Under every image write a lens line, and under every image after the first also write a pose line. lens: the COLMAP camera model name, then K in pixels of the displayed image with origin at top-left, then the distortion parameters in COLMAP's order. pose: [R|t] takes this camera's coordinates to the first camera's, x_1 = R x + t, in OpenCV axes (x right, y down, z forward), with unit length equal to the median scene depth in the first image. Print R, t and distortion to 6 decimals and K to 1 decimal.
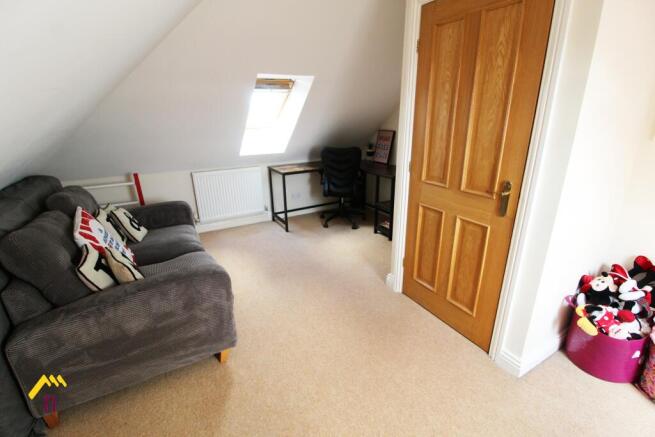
lens RADIAL K [[300.9, 0, 328.6], [0, 300.9, 216.0], [0, 0, 1]] dist [-0.002865, -0.011572]
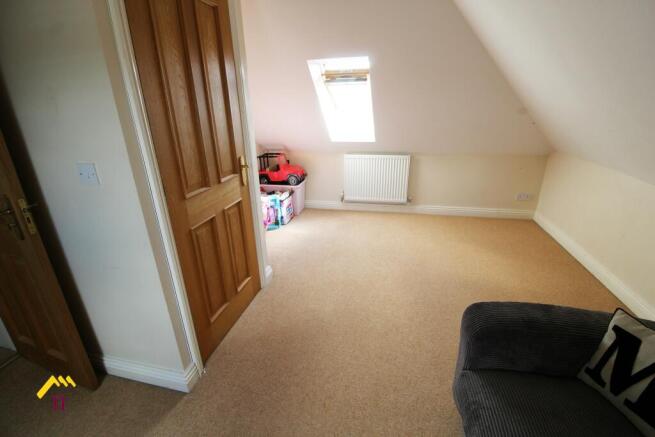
lens RADIAL K [[300.9, 0, 328.6], [0, 300.9, 216.0], [0, 0, 1]] dist [-0.002865, -0.011572]
pose [[-0.734937, -0.205138, 0.646364, -0.444799], [0.257439, 0.797397, 0.545787, -0.417580], [-0.627370, 0.567519, -0.533226, 1.285601]]
